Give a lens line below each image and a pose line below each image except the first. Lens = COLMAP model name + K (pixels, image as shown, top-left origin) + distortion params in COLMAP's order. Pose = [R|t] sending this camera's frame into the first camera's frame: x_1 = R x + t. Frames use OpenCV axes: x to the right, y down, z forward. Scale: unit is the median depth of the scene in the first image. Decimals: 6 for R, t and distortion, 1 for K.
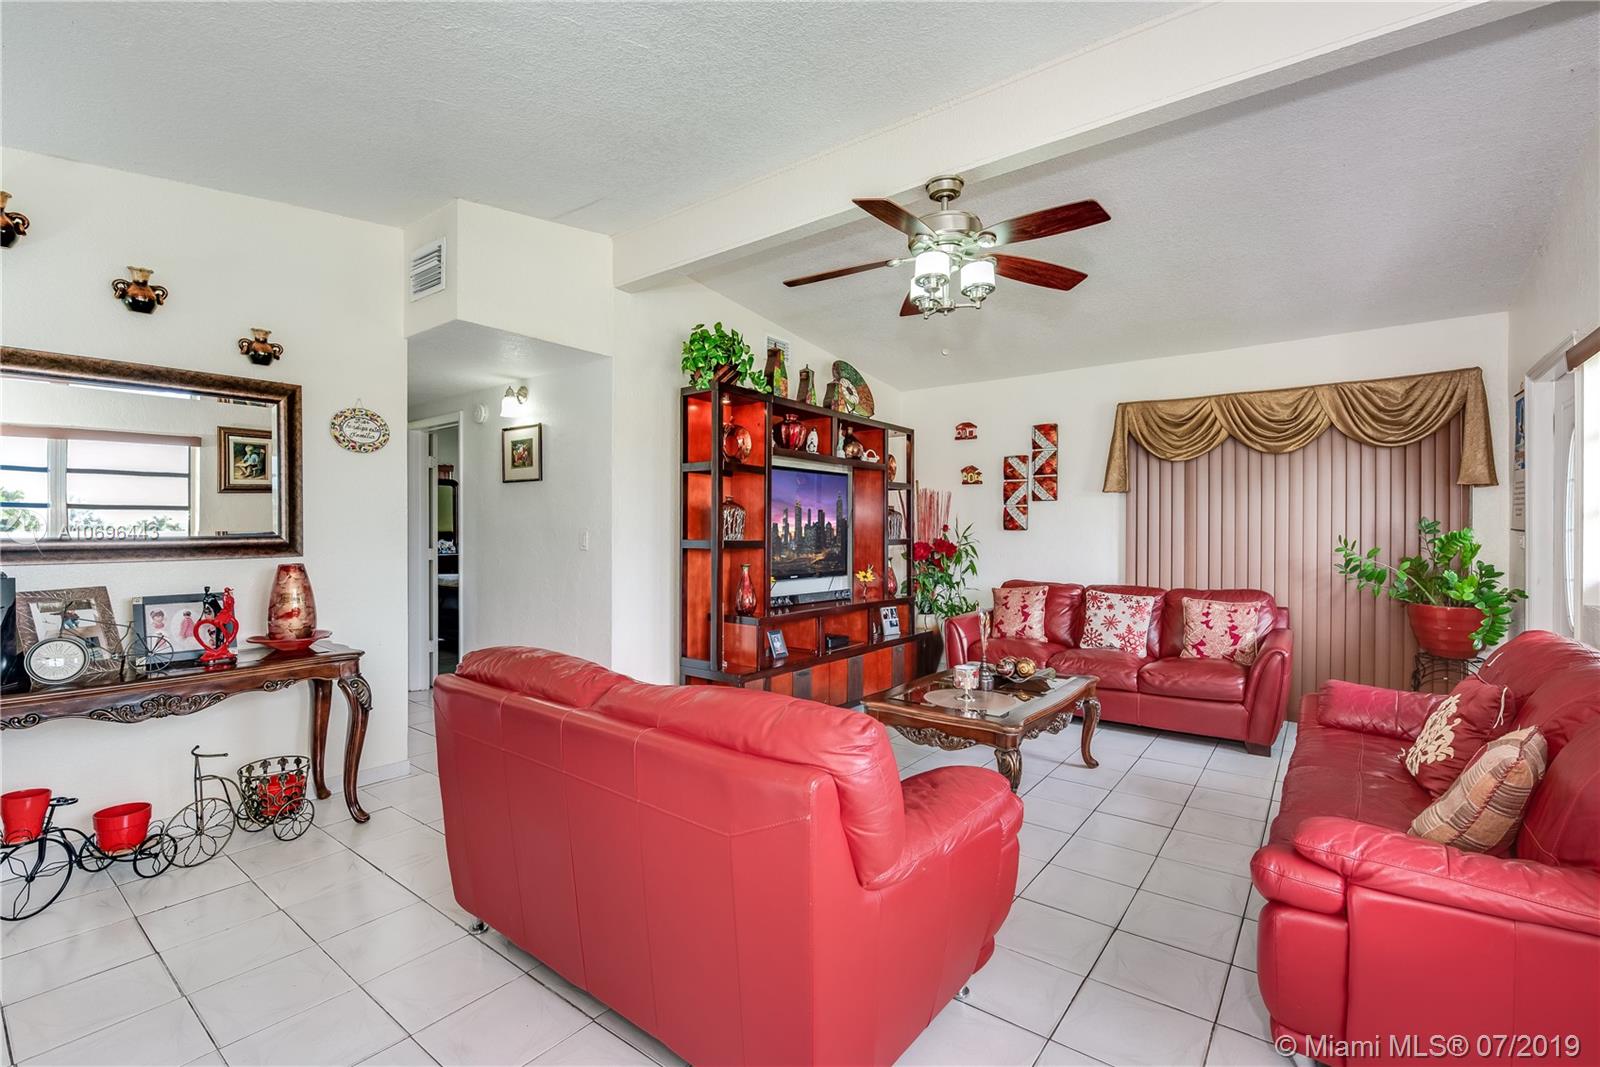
lens RADIAL K [[701.8, 0, 803.3], [0, 701.8, 538.6], [0, 0, 1]] dist [0.001124, -0.000092]
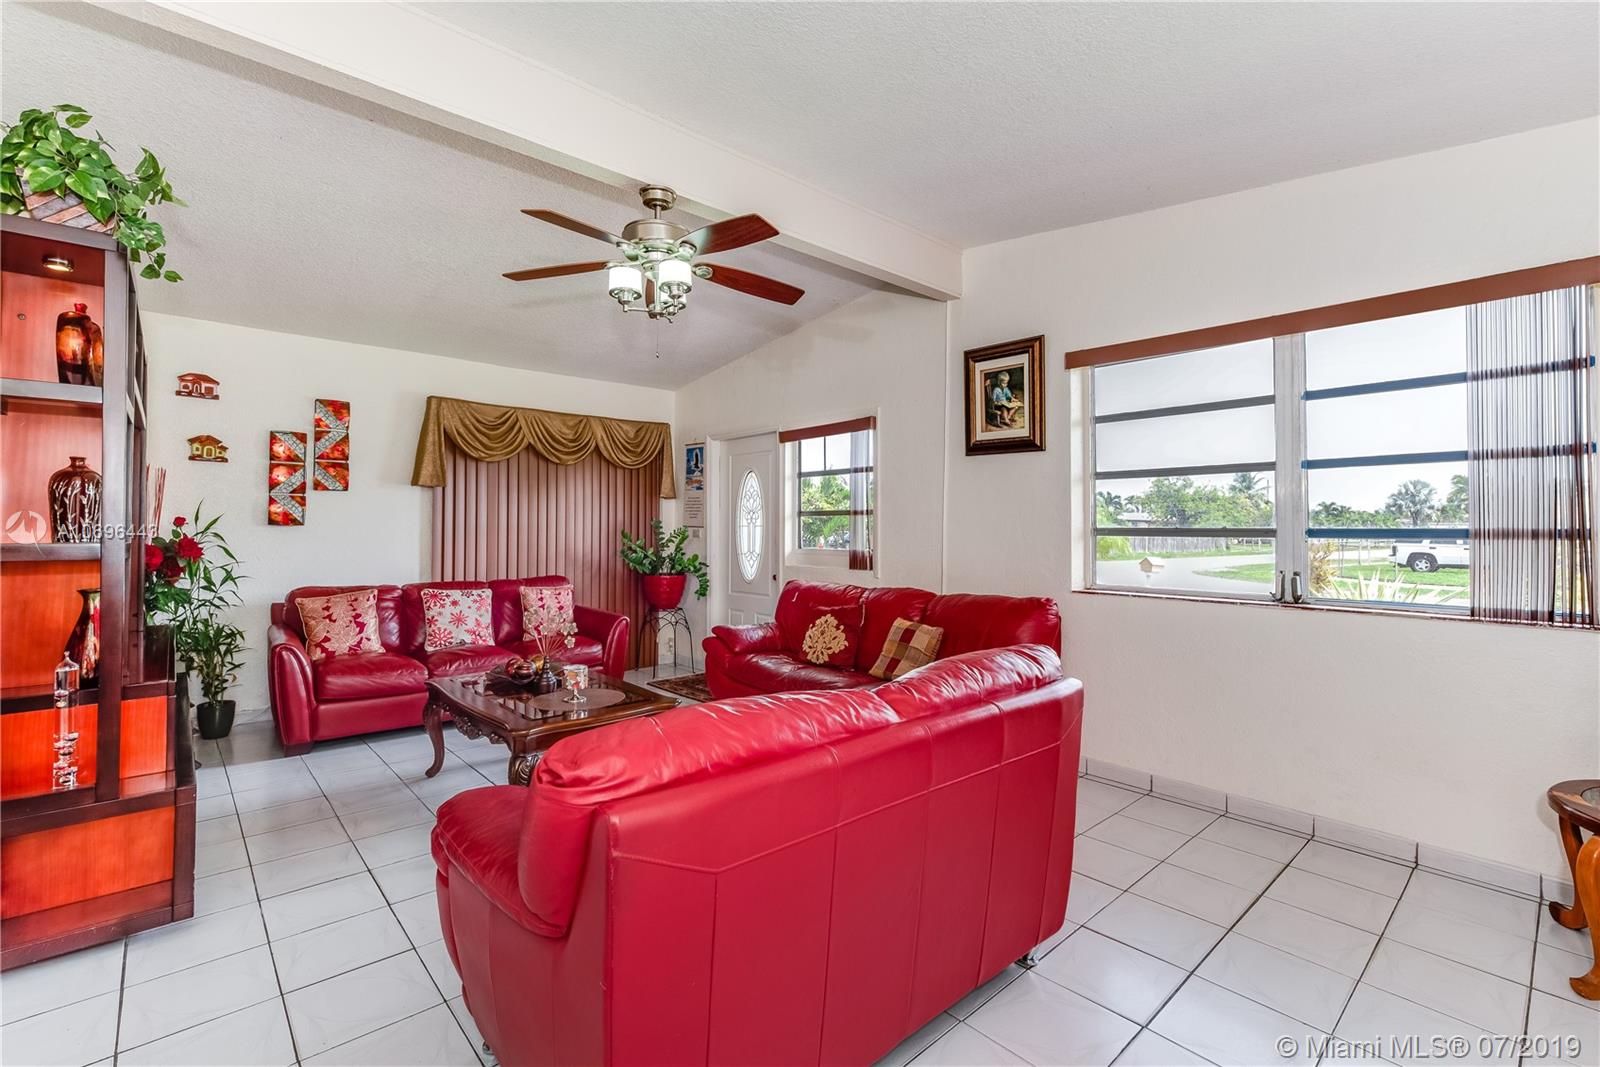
lens RADIAL K [[701.8, 0, 803.3], [0, 701.8, 538.6], [0, 0, 1]] dist [0.001124, -0.000092]
pose [[0.186645, -0.013962, 0.982328, -0.418291], [0.009468, 0.999878, 0.012412, -0.001826], [-0.982382, 0.006984, 0.186754, 0.315598]]
